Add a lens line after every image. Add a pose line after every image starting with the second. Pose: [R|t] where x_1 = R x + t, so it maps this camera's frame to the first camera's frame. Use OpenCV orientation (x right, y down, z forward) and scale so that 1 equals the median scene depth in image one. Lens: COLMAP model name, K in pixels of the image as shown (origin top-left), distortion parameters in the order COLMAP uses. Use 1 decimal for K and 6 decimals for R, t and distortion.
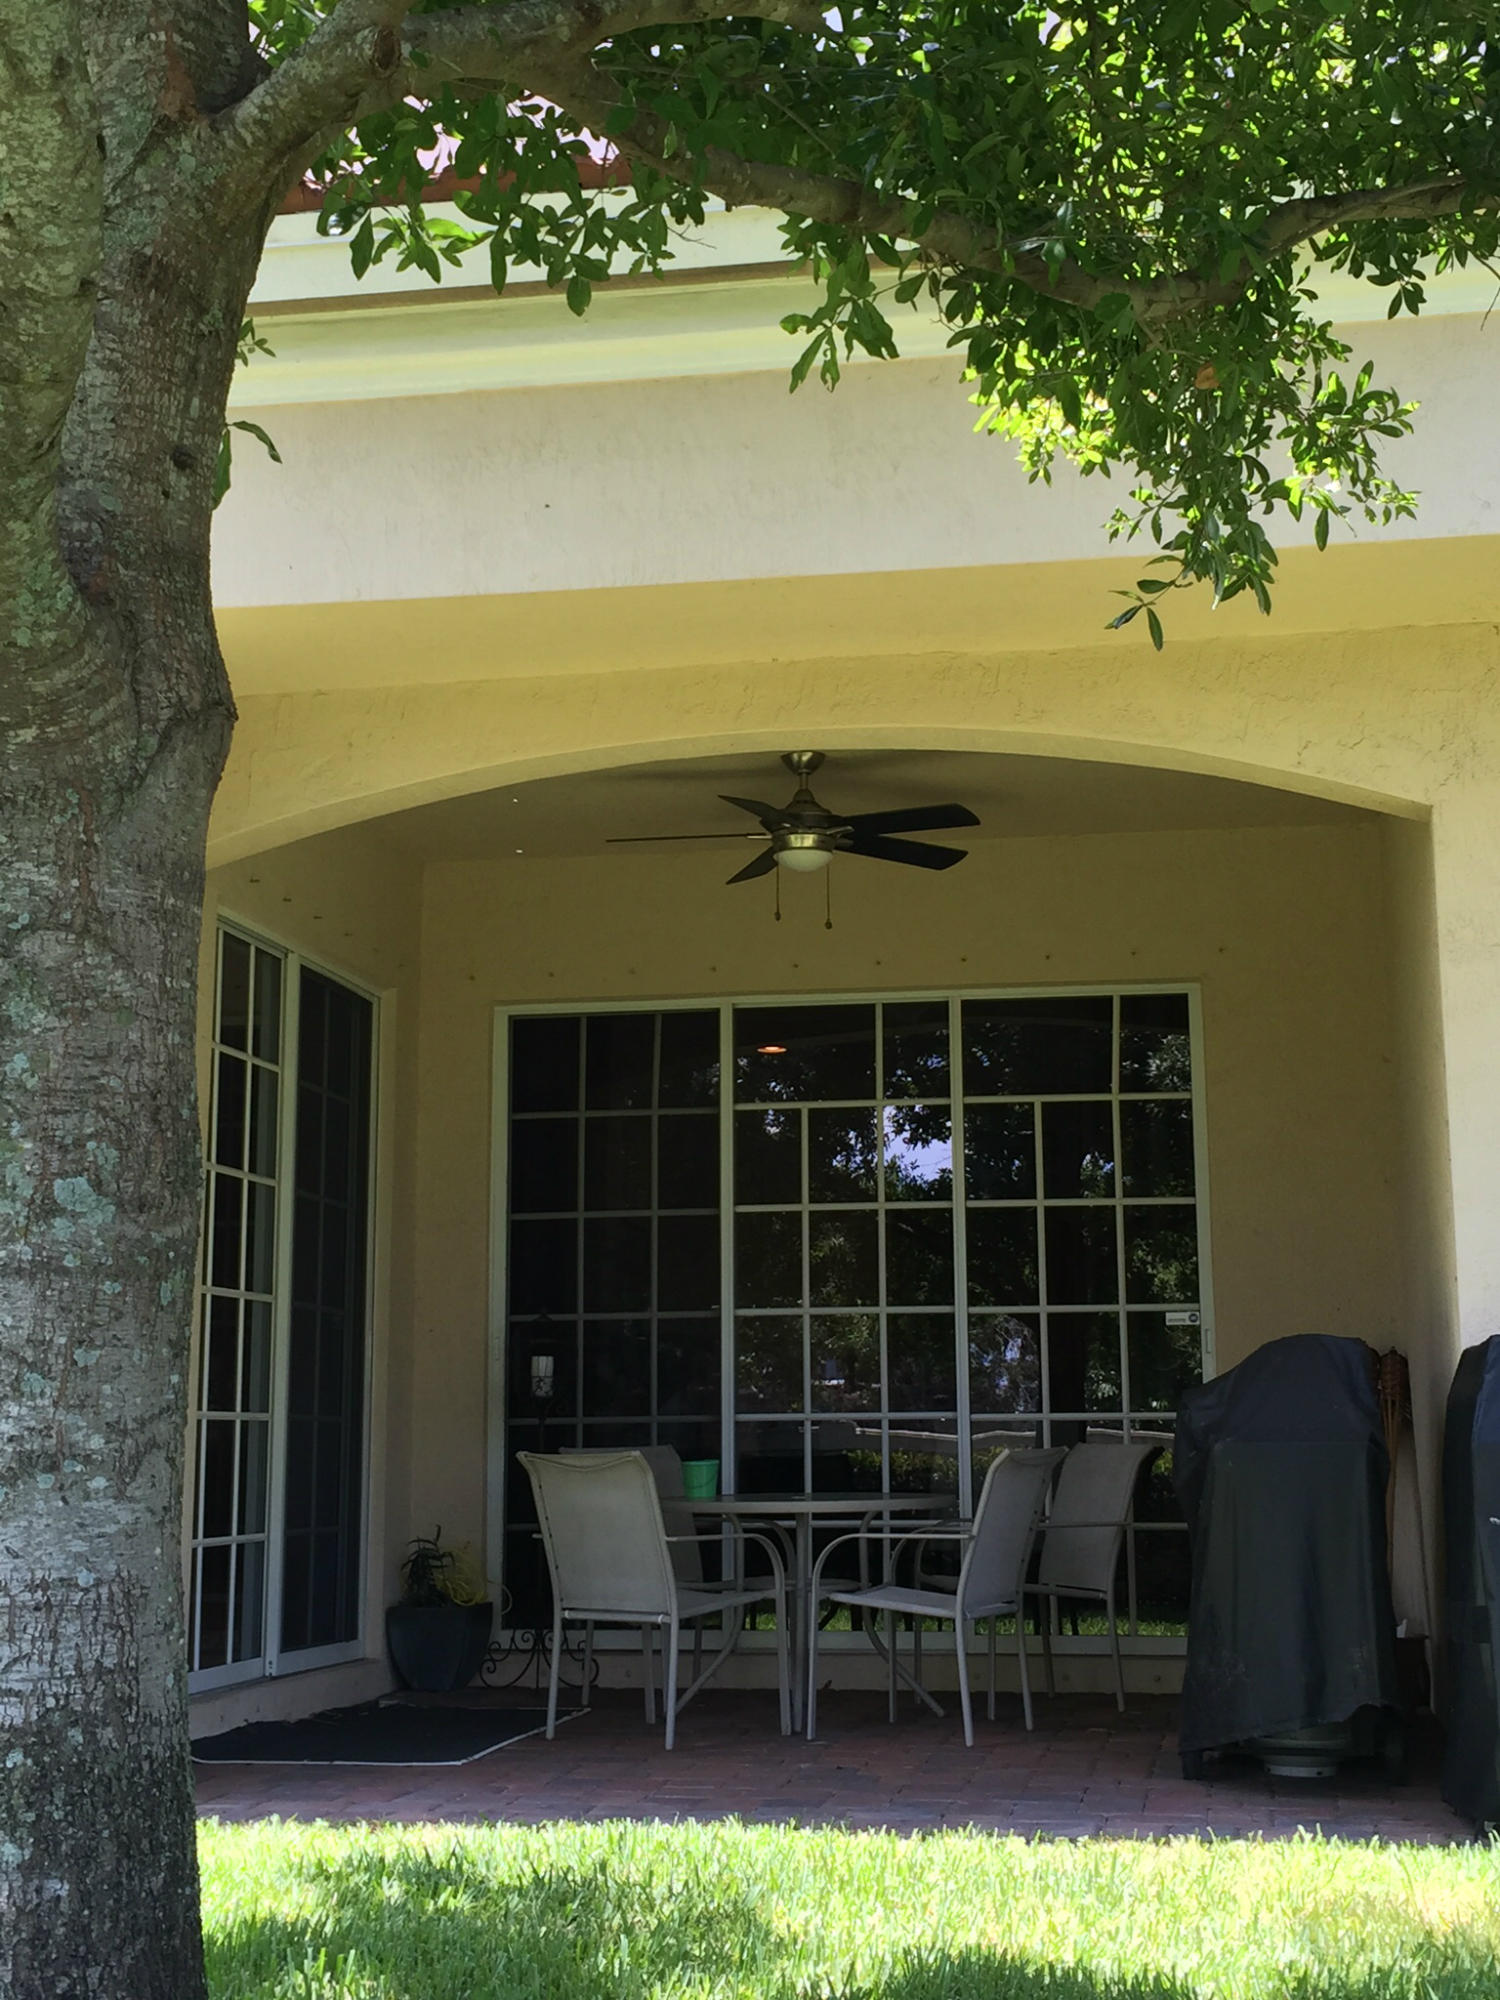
lens RADIAL K [[2738.9, 0, 752.1], [0, 2738.9, 993.8], [0, 0, 1]] dist [0.015066, 0.000000]
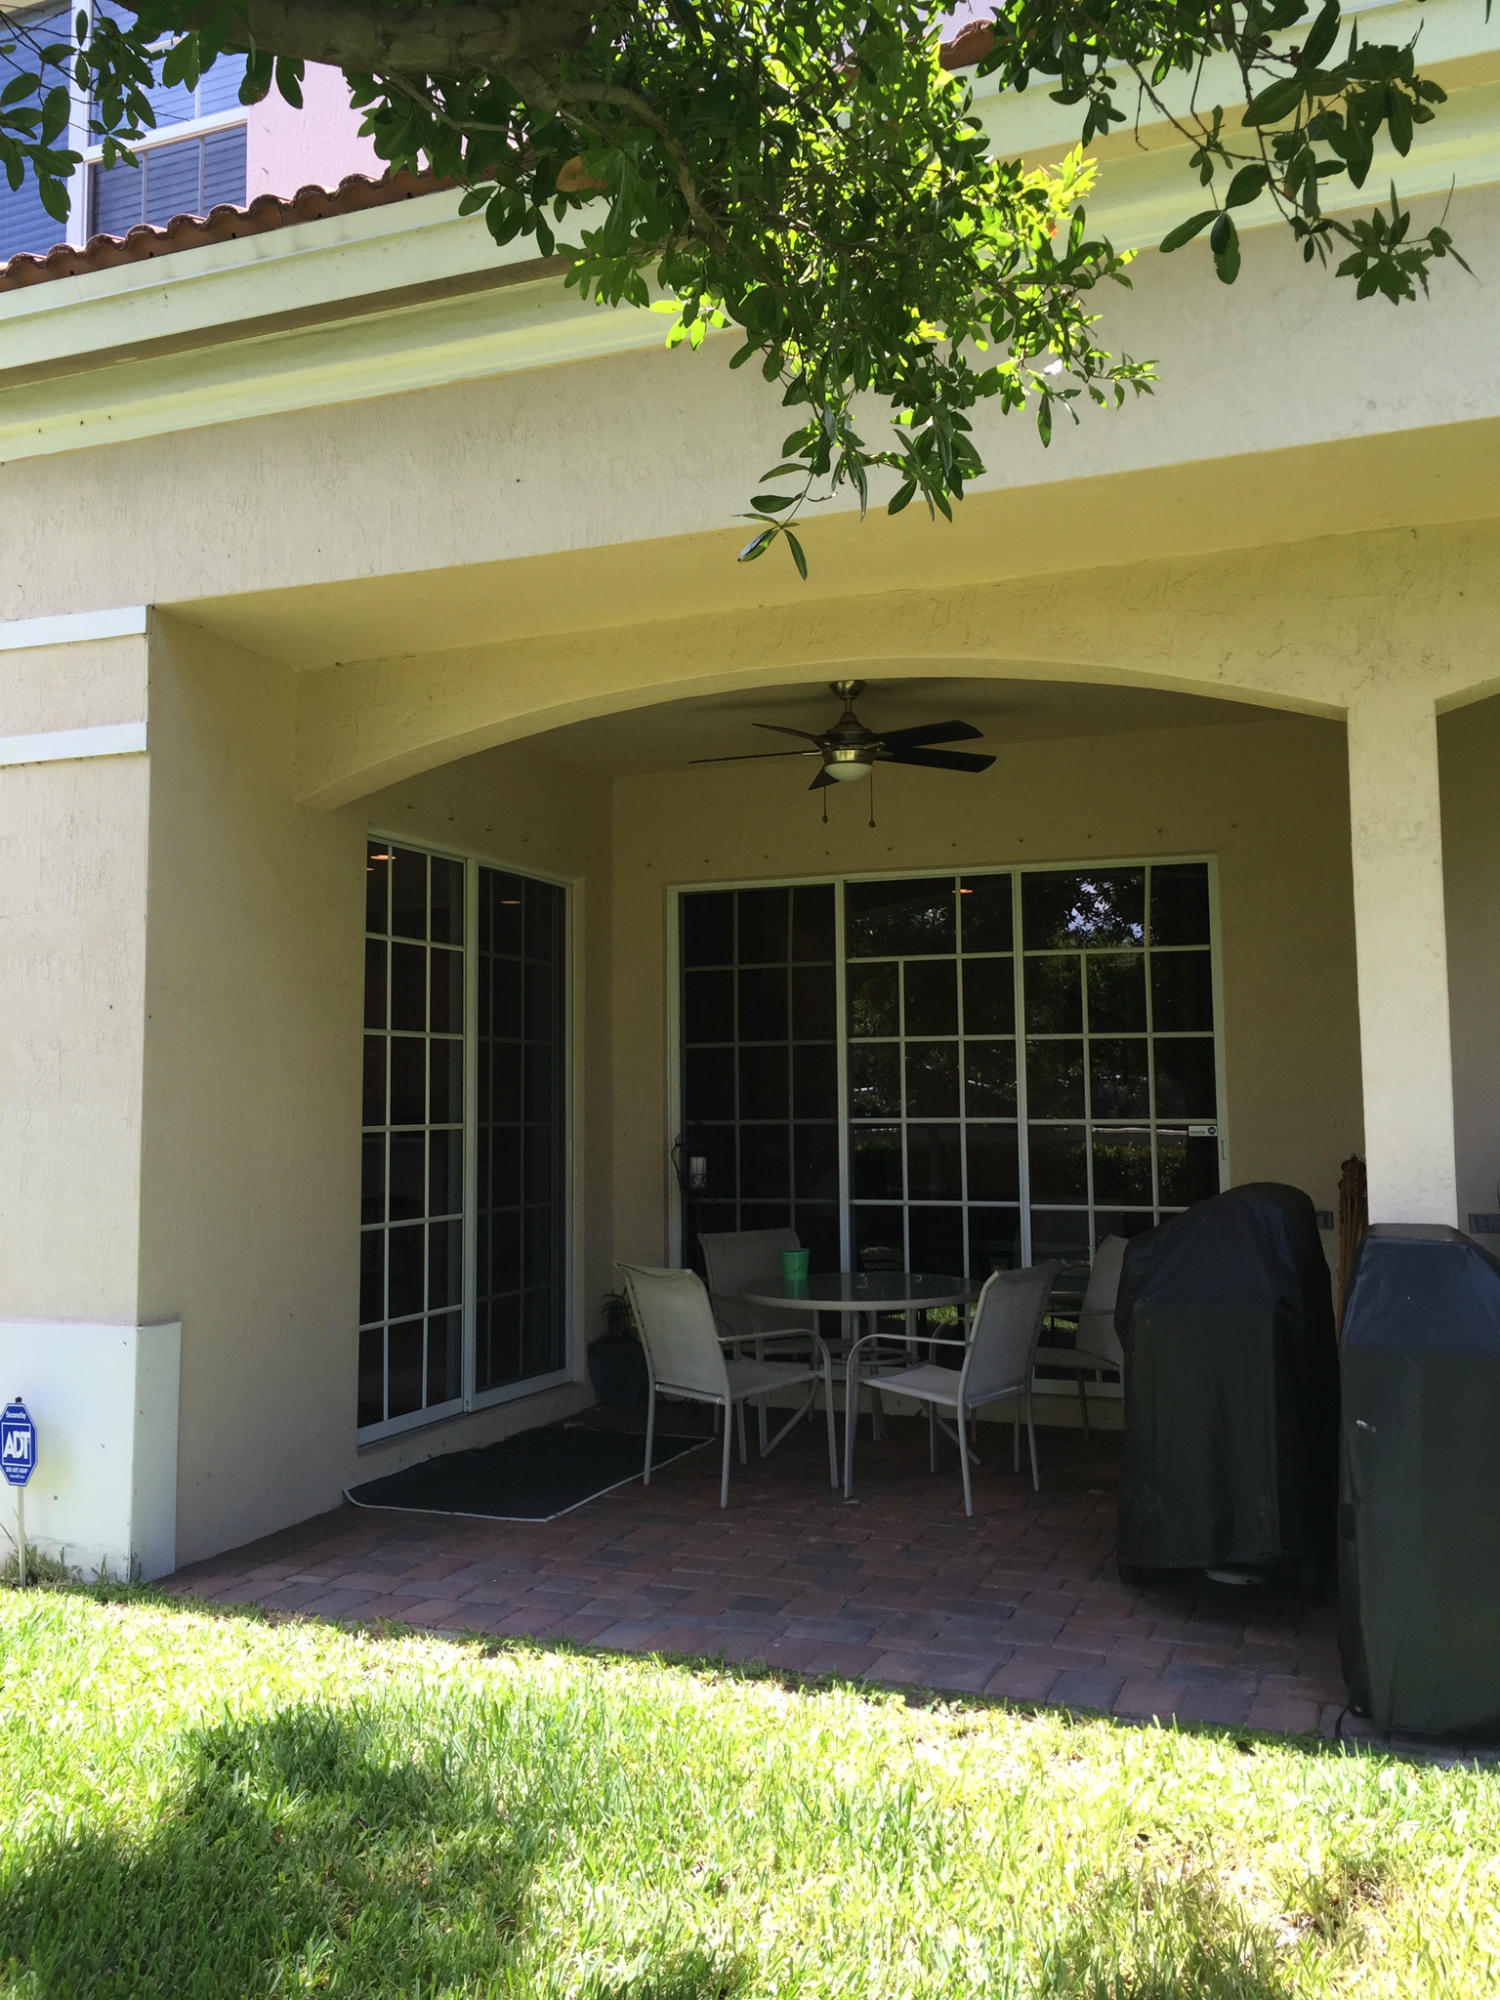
lens RADIAL K [[1713.8, 0, 744.4], [0, 1713.8, 994.4], [0, 0, 1]] dist [0.059474, -0.051030]
pose [[0.979748, -0.015647, -0.199620, 0.124784], [0.035505, 0.994720, 0.096292, -0.025772], [0.197060, -0.101430, 0.975131, 0.243358]]
